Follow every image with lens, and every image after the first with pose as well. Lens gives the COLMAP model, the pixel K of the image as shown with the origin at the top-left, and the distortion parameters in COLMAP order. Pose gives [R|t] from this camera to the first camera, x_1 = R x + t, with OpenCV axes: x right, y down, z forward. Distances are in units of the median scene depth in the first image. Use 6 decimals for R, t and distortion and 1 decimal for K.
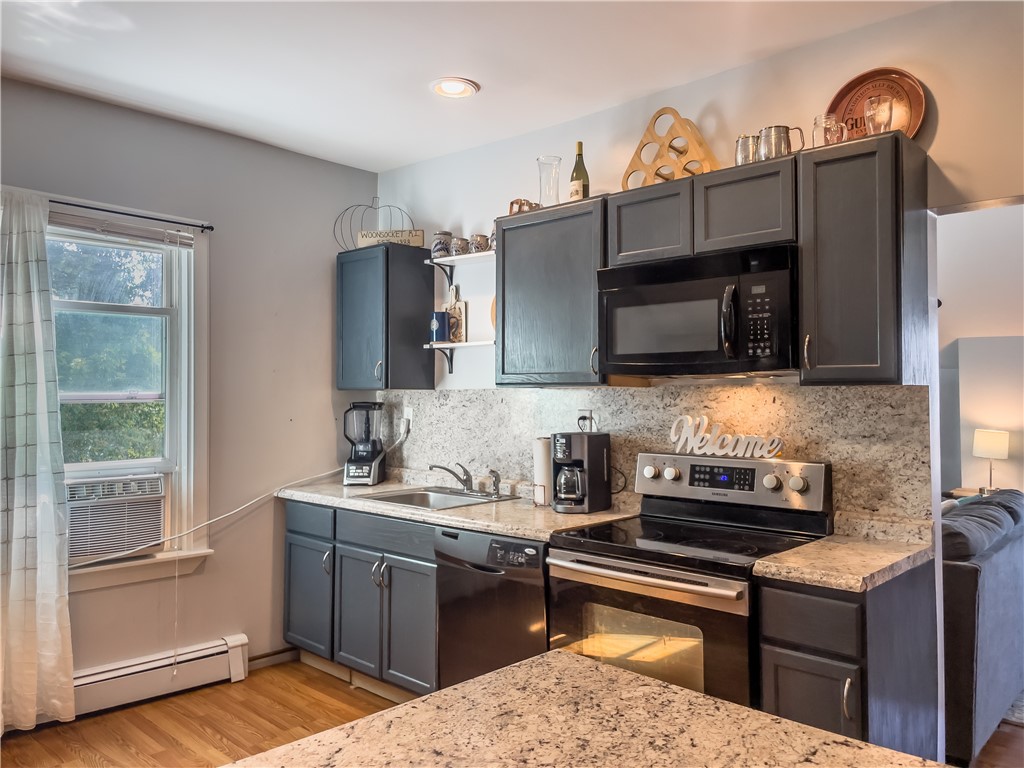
lens RADIAL K [[773.3, 0, 514.0], [0, 773.3, 376.4], [0, 0, 1]] dist [0.029129, -0.047998]
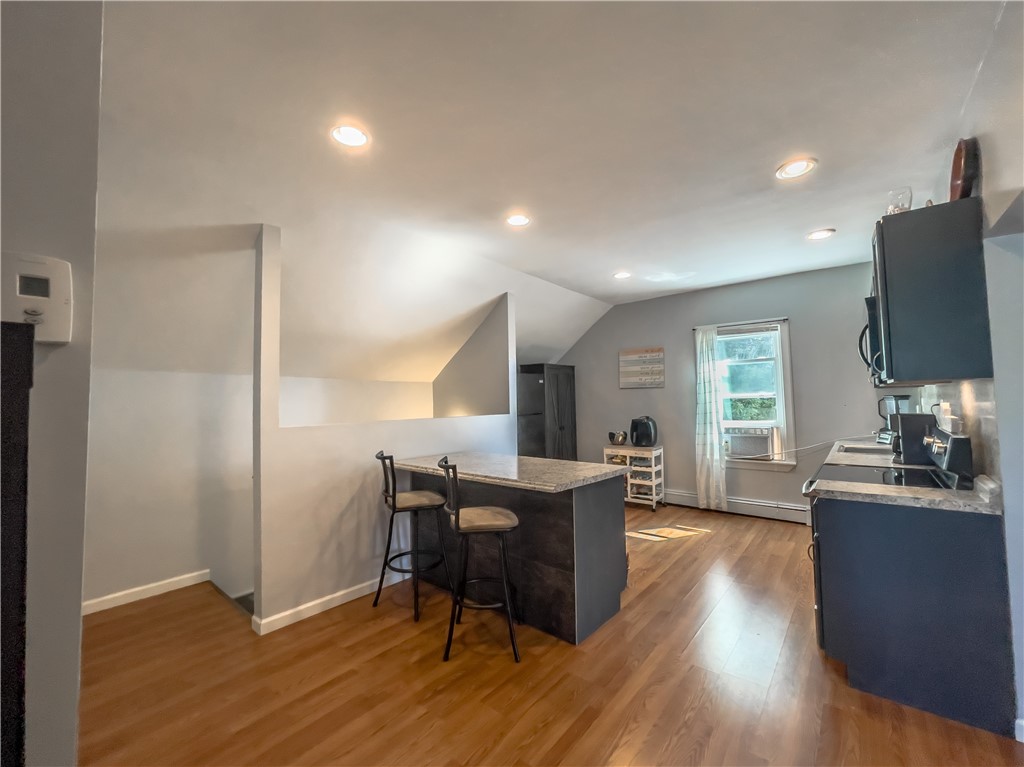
lens RADIAL K [[423.0, 0, 512.0], [0, 423.0, 383.5], [0, 0, 1]] dist [-0.024152, 0.009242]
pose [[0.084939, -0.043435, -0.995439, 0.866979], [0.047846, 0.998075, -0.039467, 0.004436], [0.995237, -0.044276, 0.086854, 0.110773]]
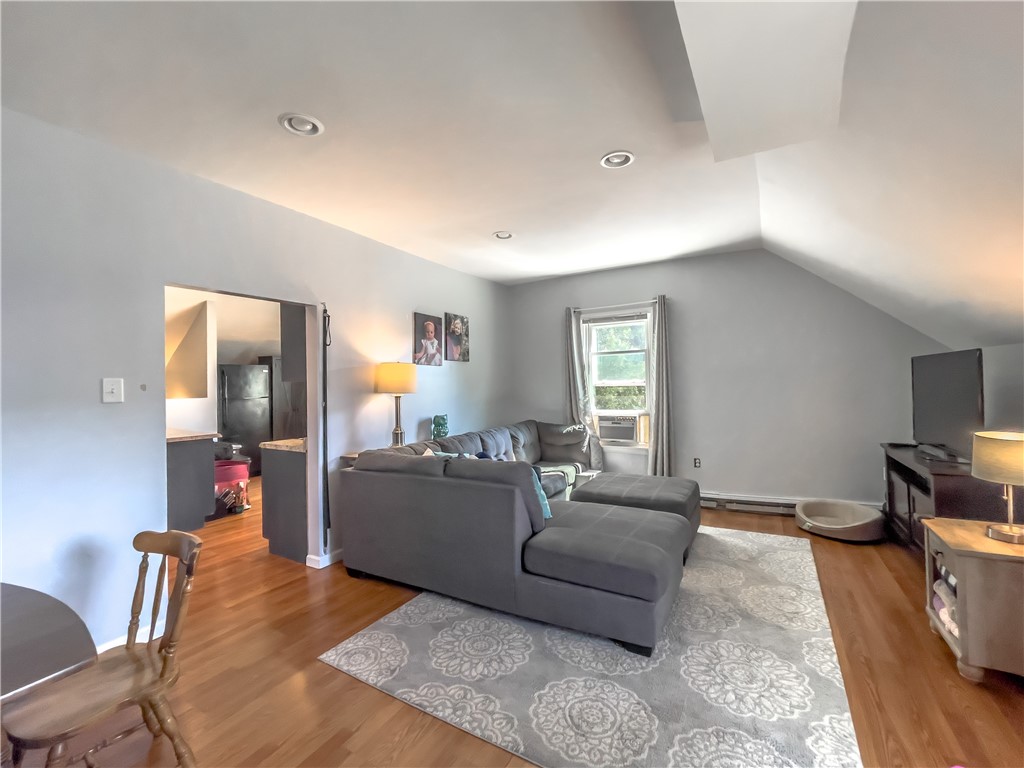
lens RADIAL K [[431.6, 0, 512.0], [0, 431.6, 384.0], [0, 0, 1]] dist [-0.000139, -0.000260]
pose [[0.242510, -0.001979, -0.970147, 1.562153], [0.035799, 0.999335, 0.006910, 0.024948], [0.969488, -0.036406, 0.242420, 1.019535]]
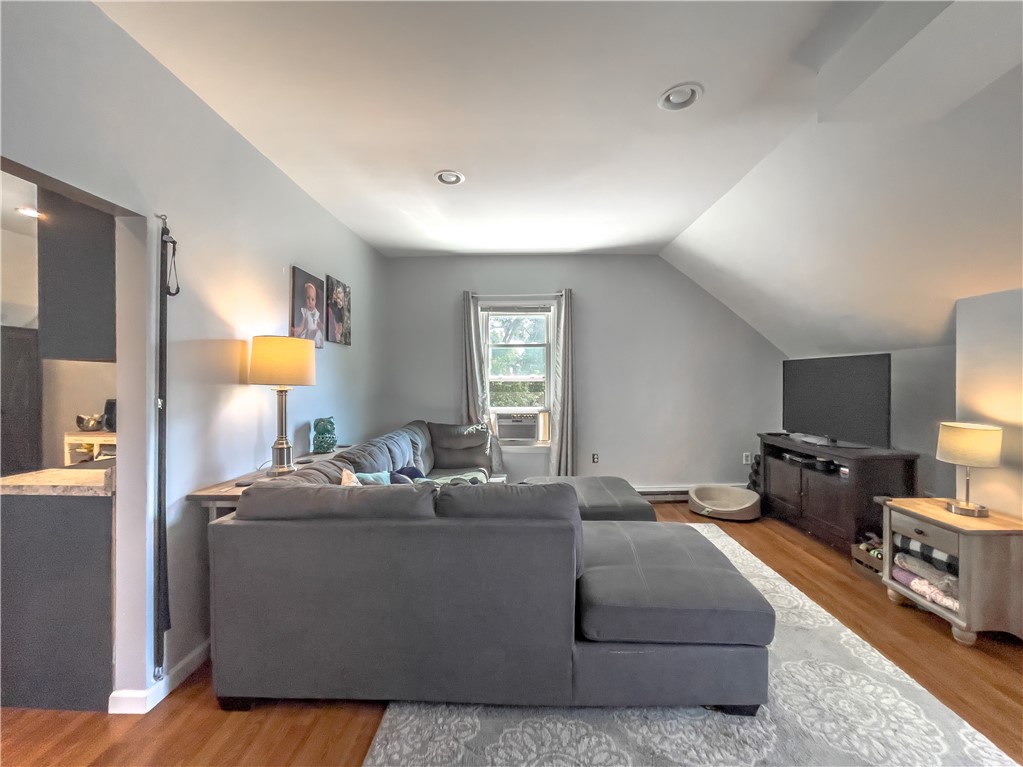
lens RADIAL K [[417.9, 0, 511.5], [0, 417.9, 383.5], [0, 0, 1]] dist [-0.001174, 0.000235]
pose [[0.664874, 0.010679, -0.746879, 1.153152], [0.010974, 0.999650, 0.024062, 0.030811], [0.746875, -0.024195, 0.664525, 0.813292]]
